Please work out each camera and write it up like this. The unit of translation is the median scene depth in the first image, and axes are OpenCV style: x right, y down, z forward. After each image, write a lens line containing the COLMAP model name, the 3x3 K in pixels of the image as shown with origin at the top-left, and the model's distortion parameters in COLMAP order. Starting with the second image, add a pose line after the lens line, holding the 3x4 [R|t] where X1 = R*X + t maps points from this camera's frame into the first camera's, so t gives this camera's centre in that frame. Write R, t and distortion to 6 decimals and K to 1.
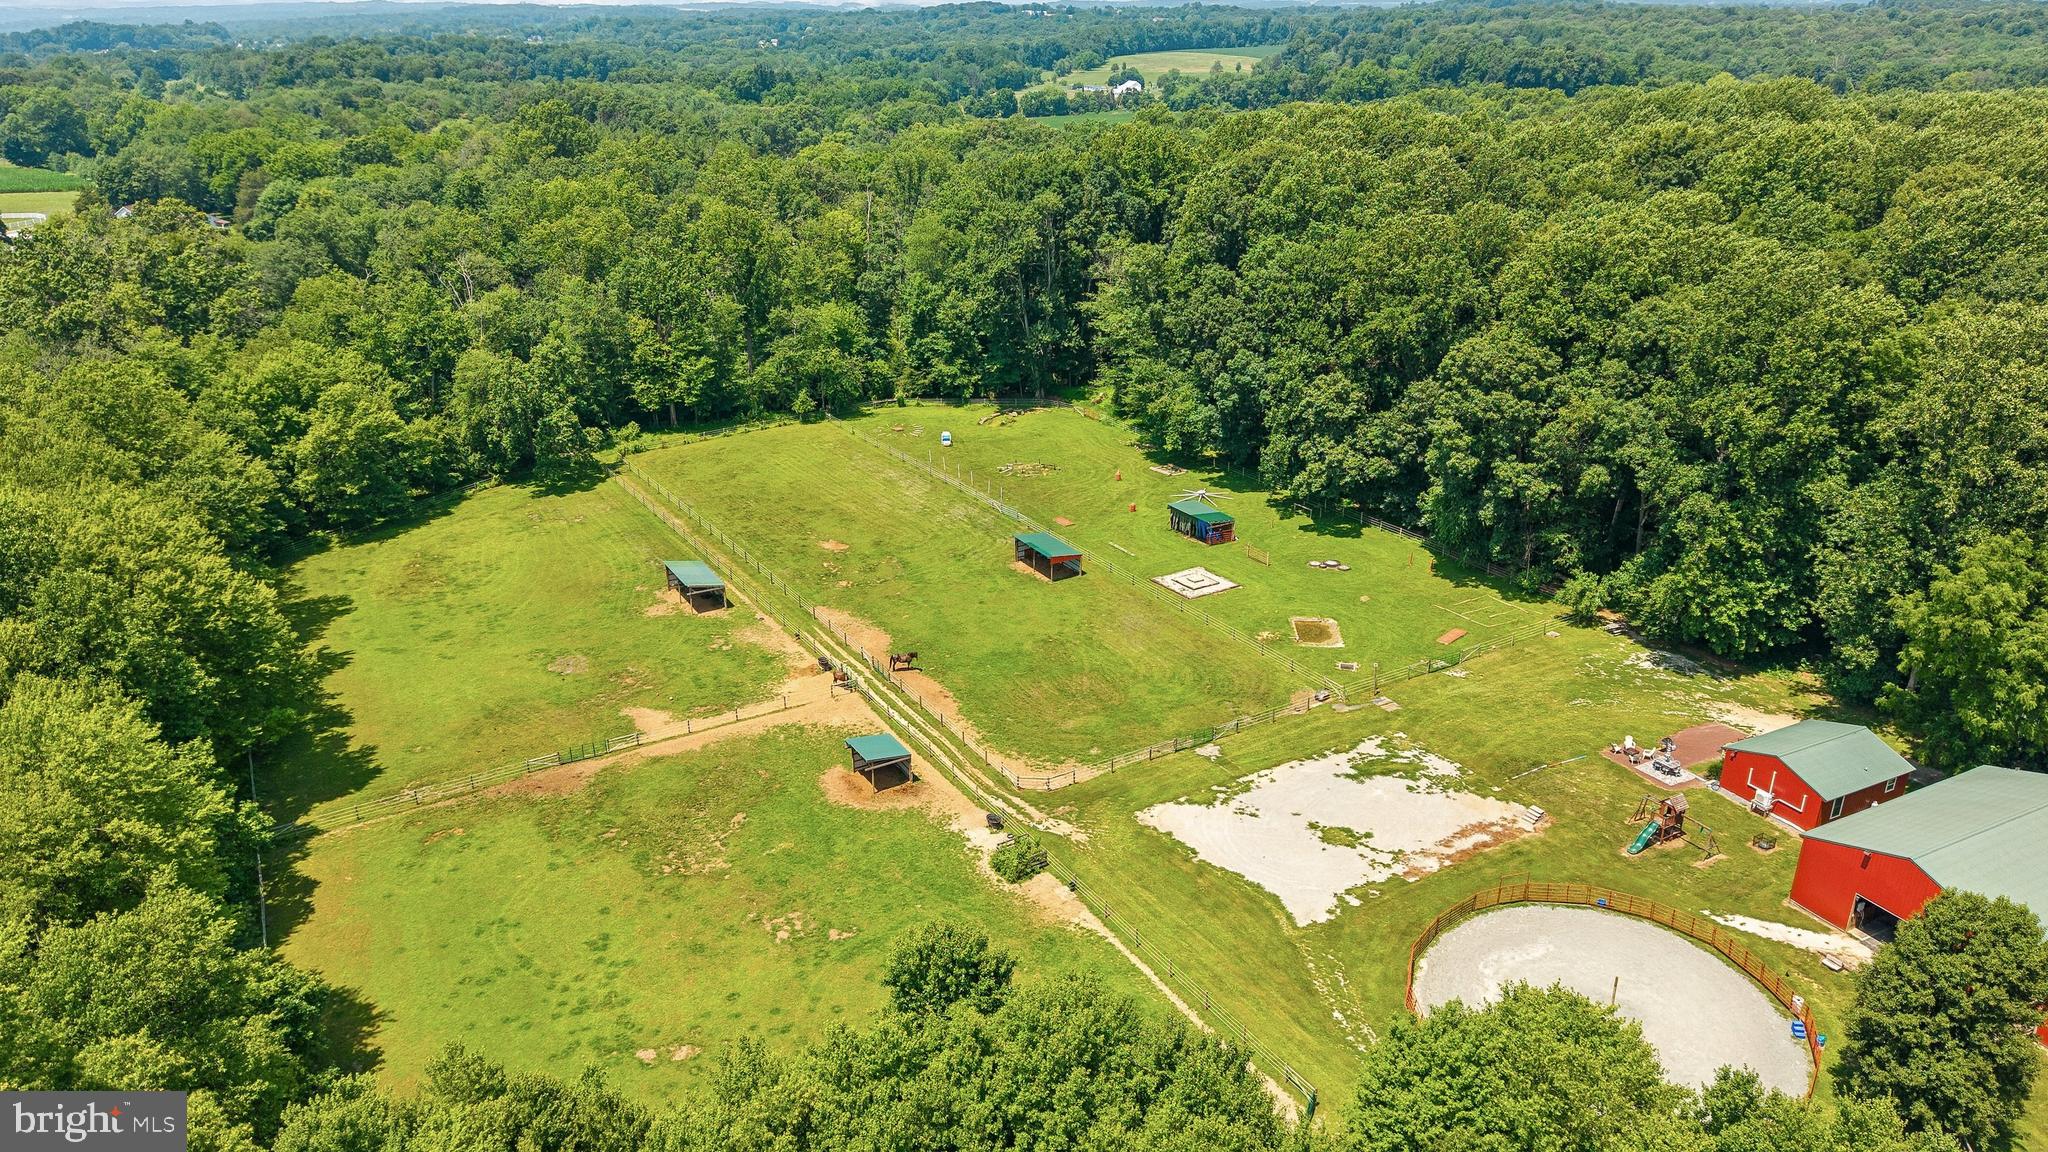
lens RADIAL K [[1345.8, 0, 1024.0], [0, 1345.8, 576.0], [0, 0, 1]] dist [0.066706, -0.095616]
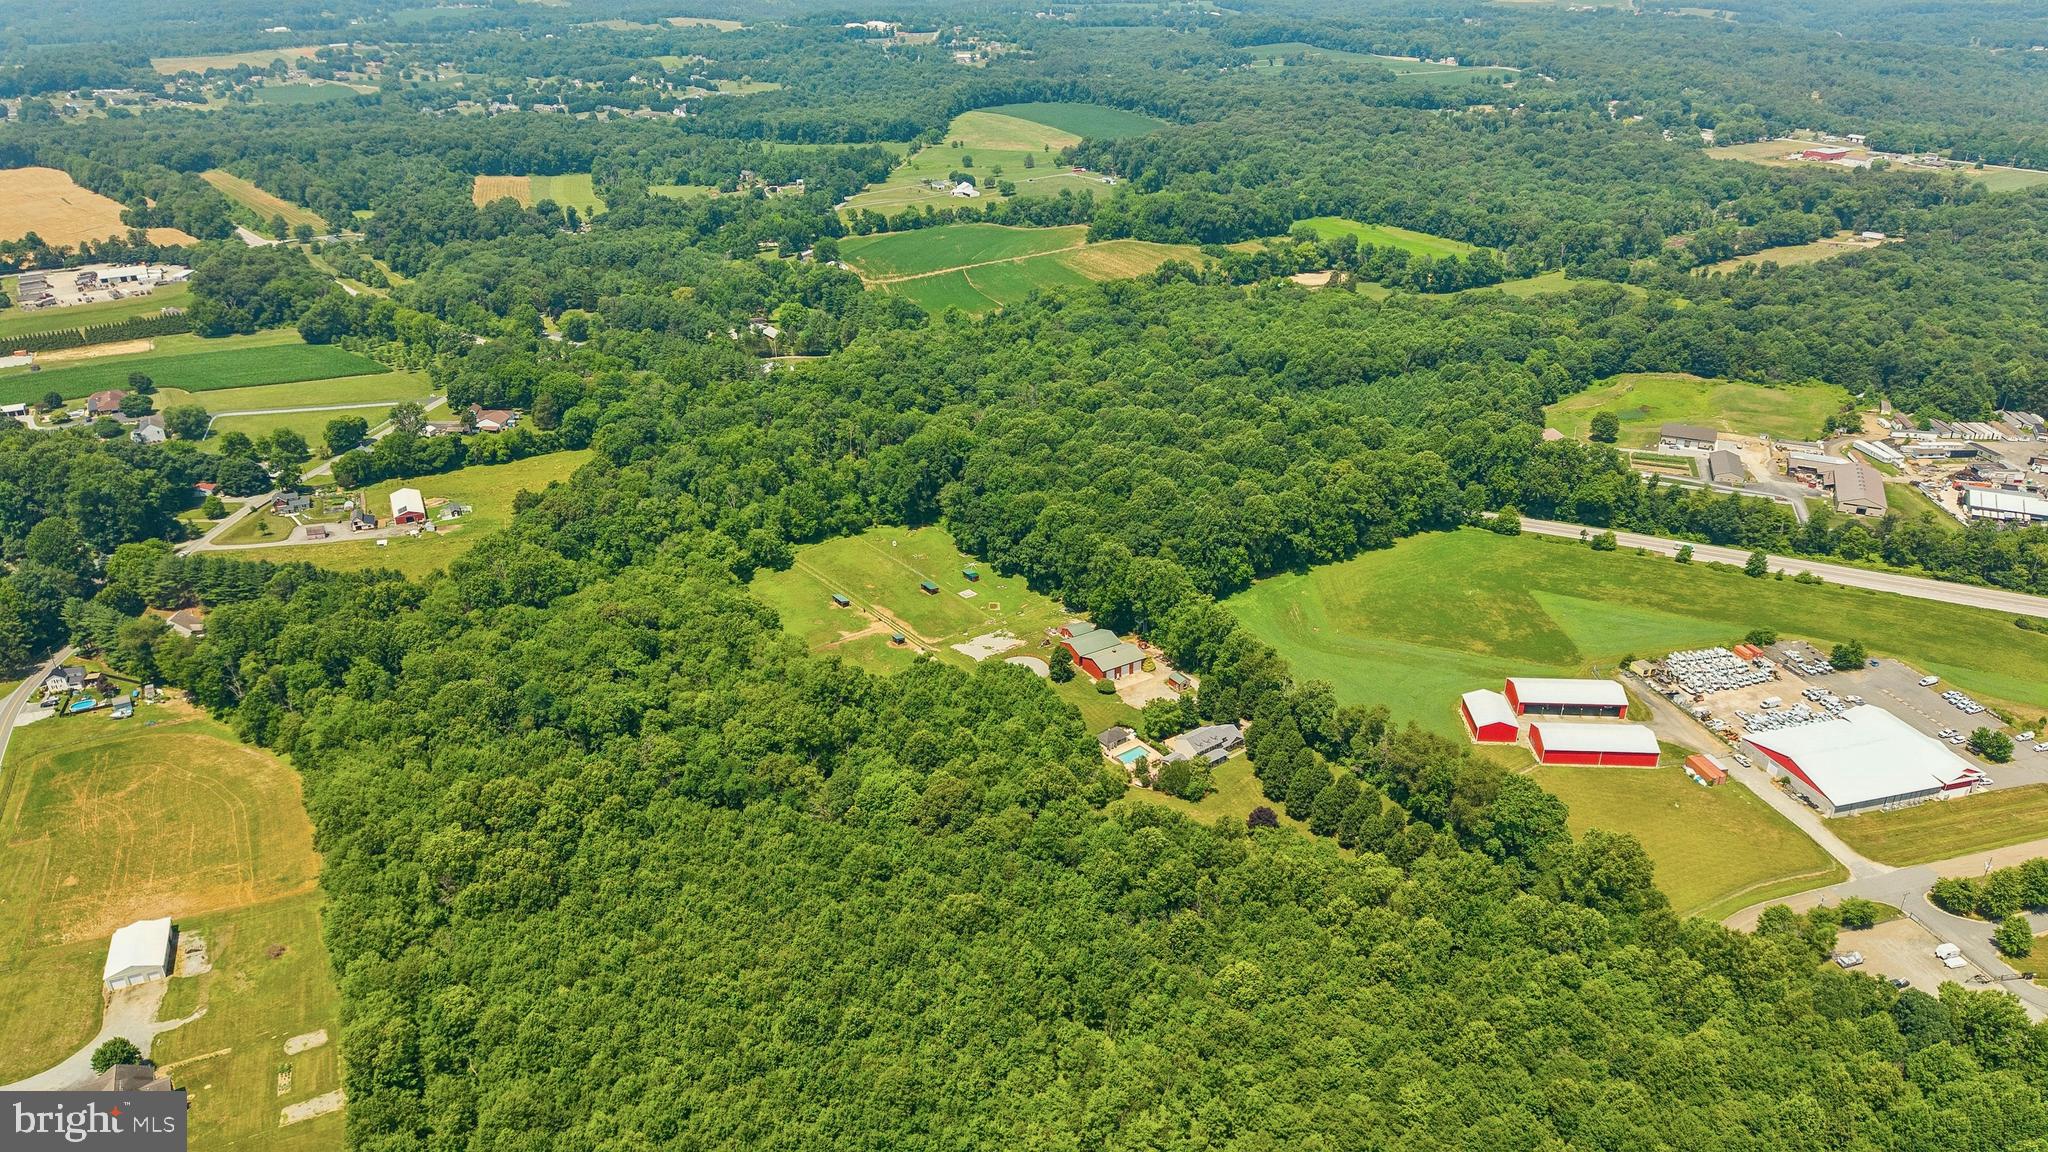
lens RADIAL K [[1345.8, 0, 1024.0], [0, 1345.8, 576.0], [0, 0, 1]] dist [0.066706, -0.095616]
pose [[0.994522, -0.042730, 0.095399, -0.070217], [0.037325, 0.997634, 0.057742, -0.229488], [-0.097641, -0.053864, 0.993763, -2.508273]]
